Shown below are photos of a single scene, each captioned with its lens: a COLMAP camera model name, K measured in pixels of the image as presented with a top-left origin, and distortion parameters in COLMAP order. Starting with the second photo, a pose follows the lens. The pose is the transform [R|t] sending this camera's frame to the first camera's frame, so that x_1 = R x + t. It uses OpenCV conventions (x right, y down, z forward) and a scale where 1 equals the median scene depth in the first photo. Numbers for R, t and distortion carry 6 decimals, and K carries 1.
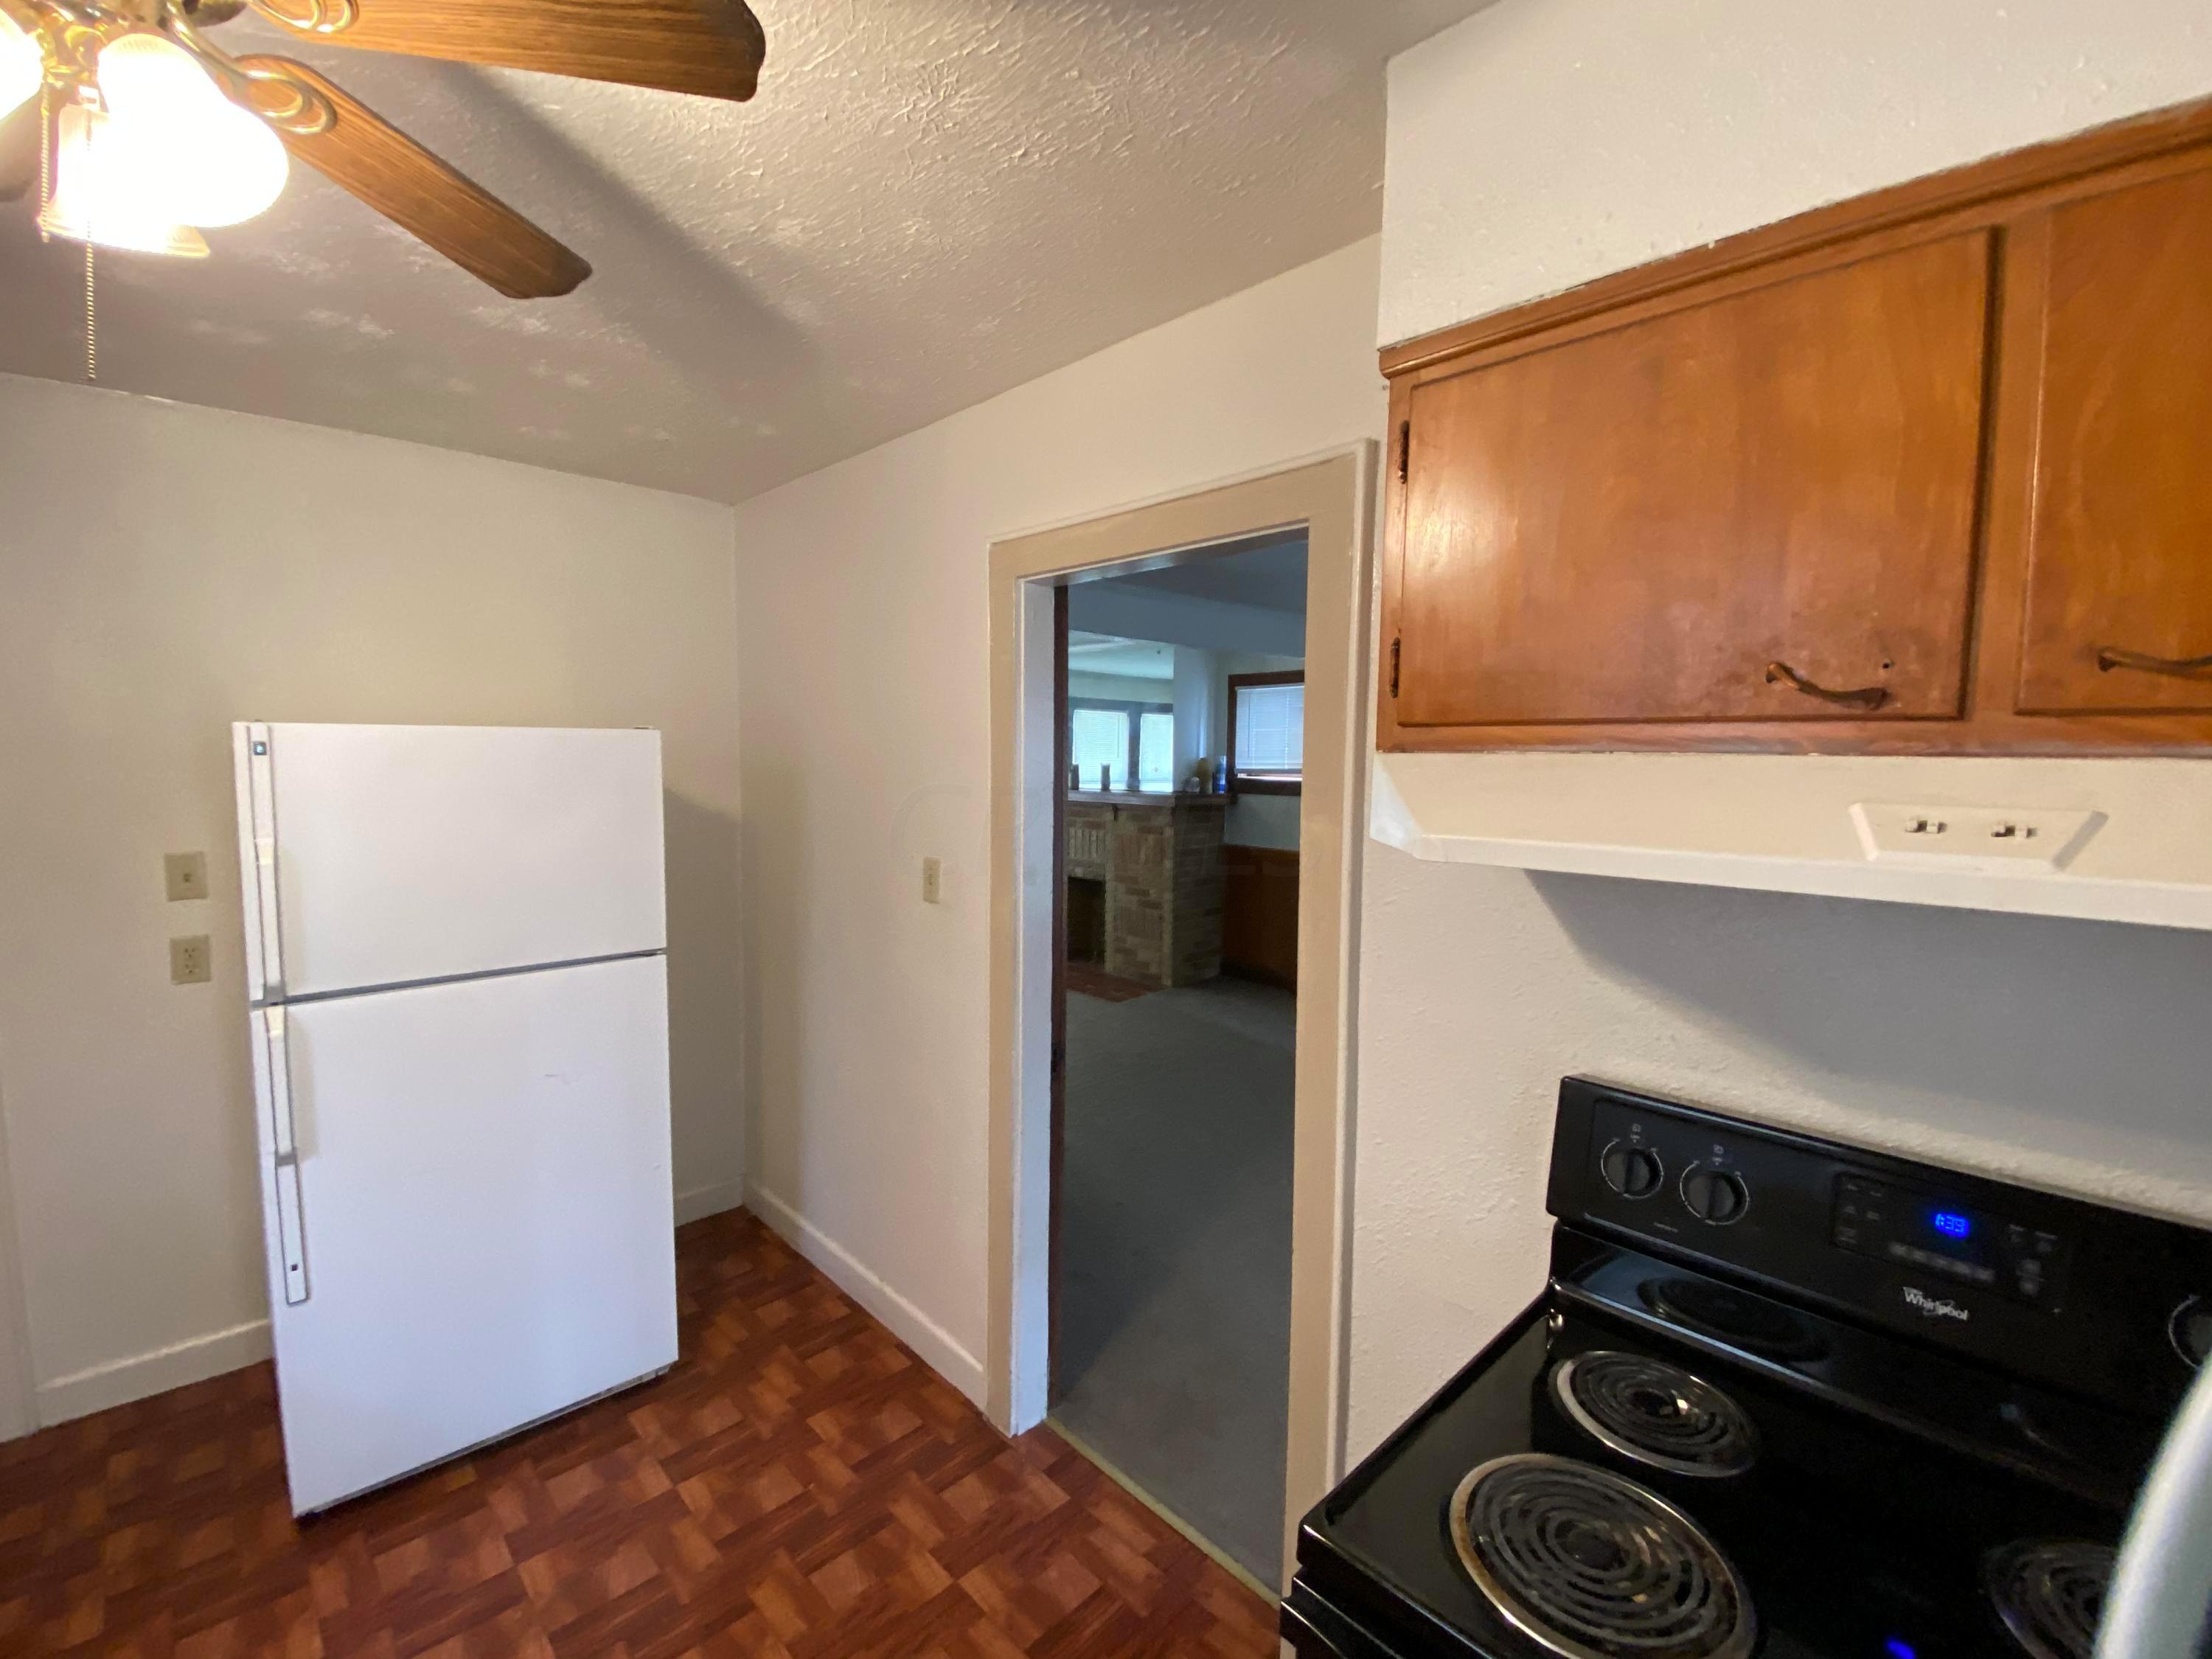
lens RADIAL K [[945.2, 0, 1103.4], [0, 945.2, 822.8], [0, 0, 1]] dist [0.019938, -0.019470]
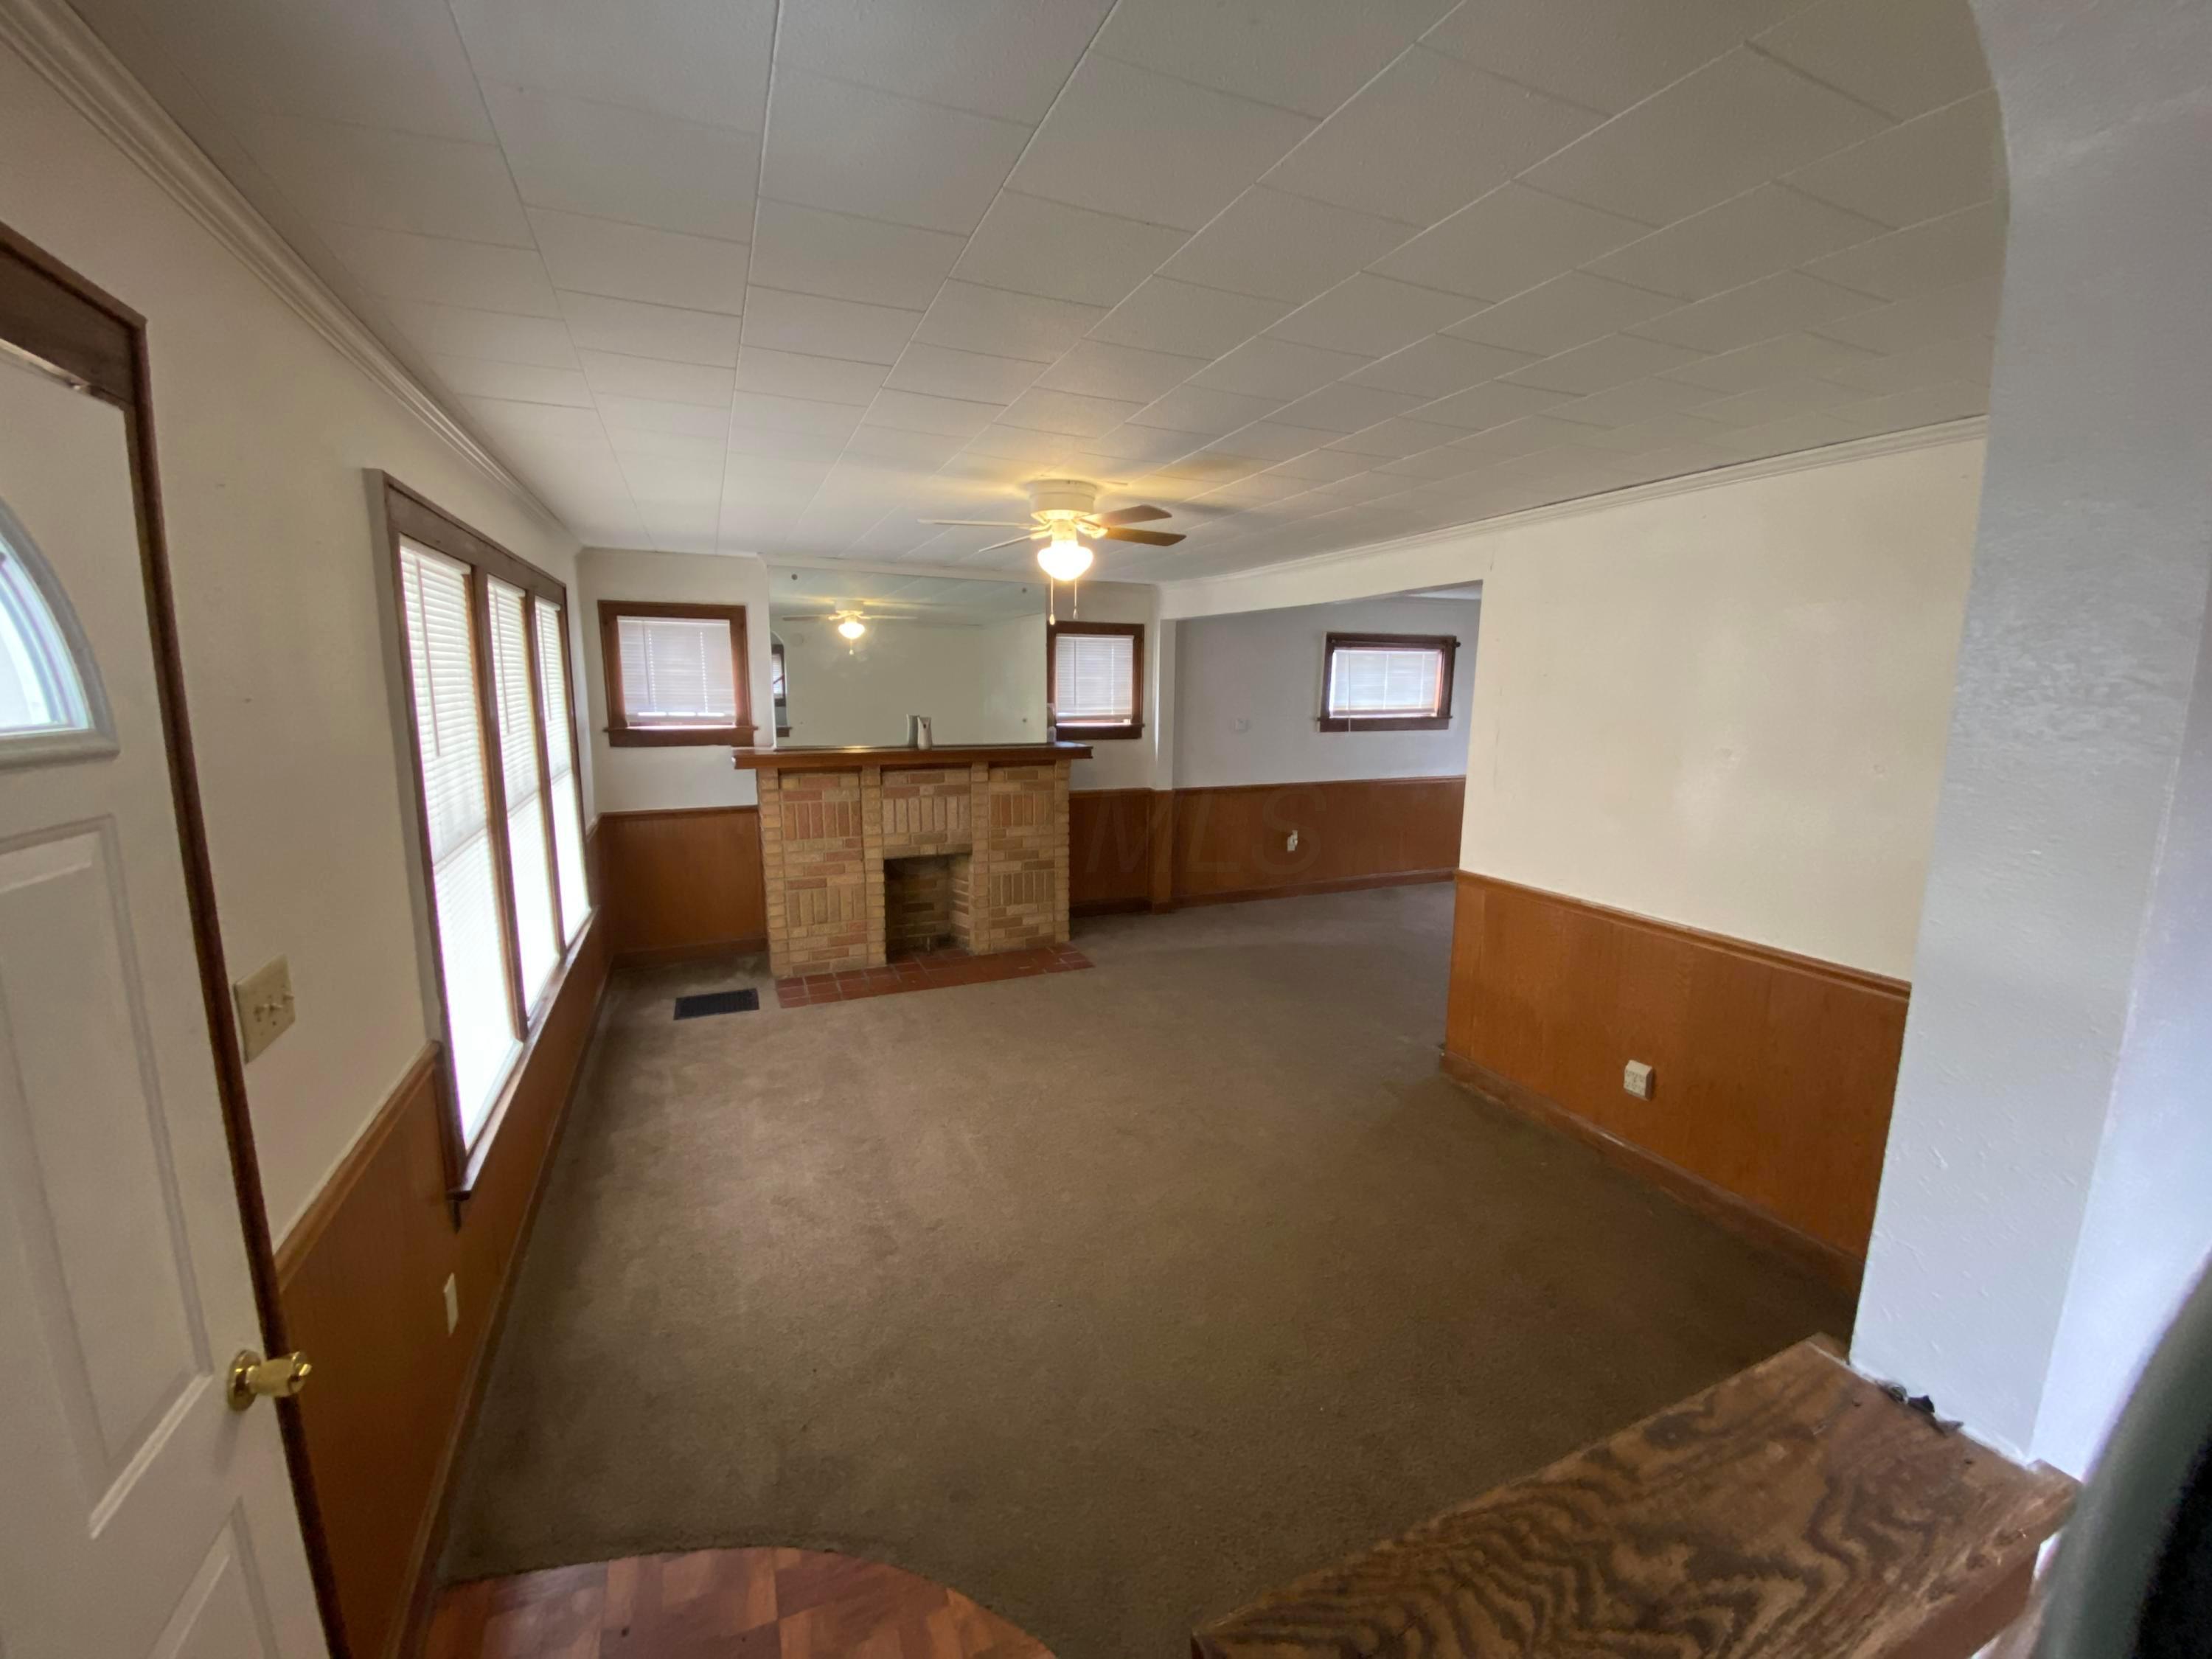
lens RADIAL K [[900.1, 0, 1117.7], [0, 900.1, 827.5], [0, 0, 1]] dist [0.172876, -0.015820]
pose [[0.329265, -0.160728, 0.930457, -2.266432], [0.060808, 0.986970, 0.148972, -0.241099], [-0.942278, 0.007528, 0.334748, 1.860501]]
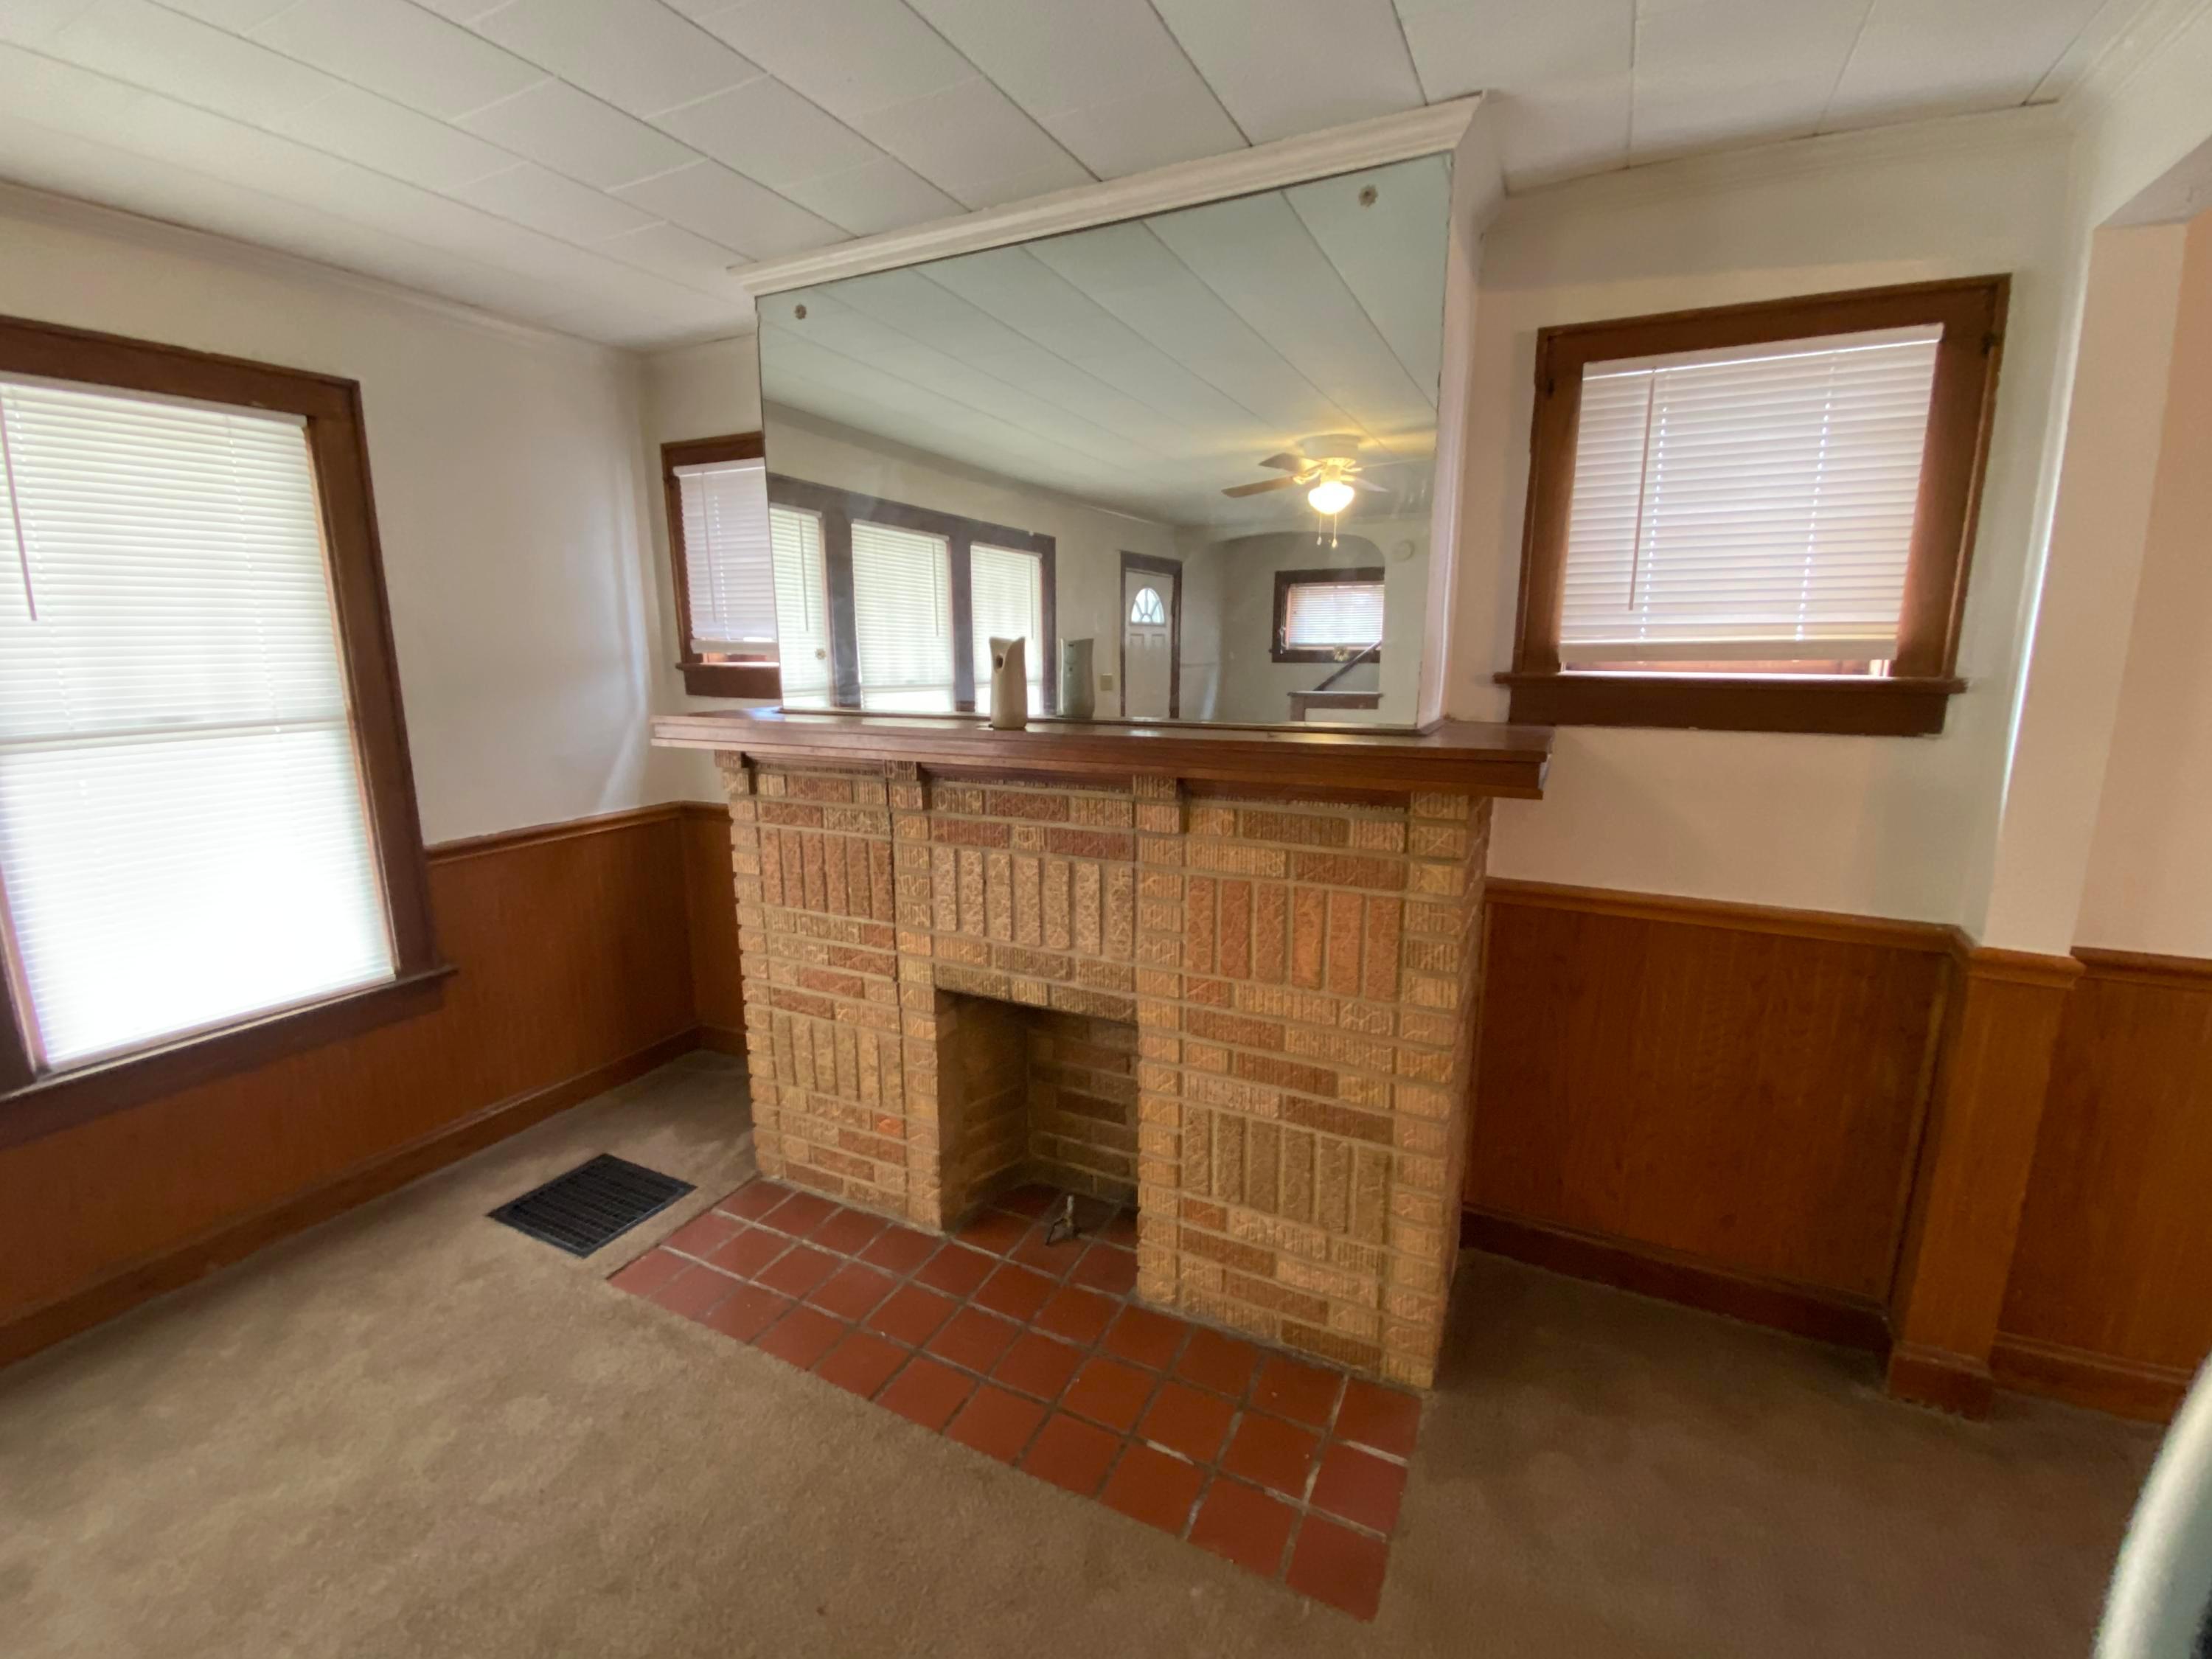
lens RADIAL K [[943.9, 0, 1102.0], [0, 943.9, 824.2], [0, 0, 1]] dist [0.020882, -0.020092]
pose [[0.942530, -0.073921, 0.325842, -0.324073], [0.034813, 0.991638, 0.124264, -0.130286], [-0.332303, -0.105779, 0.937222, 2.265269]]
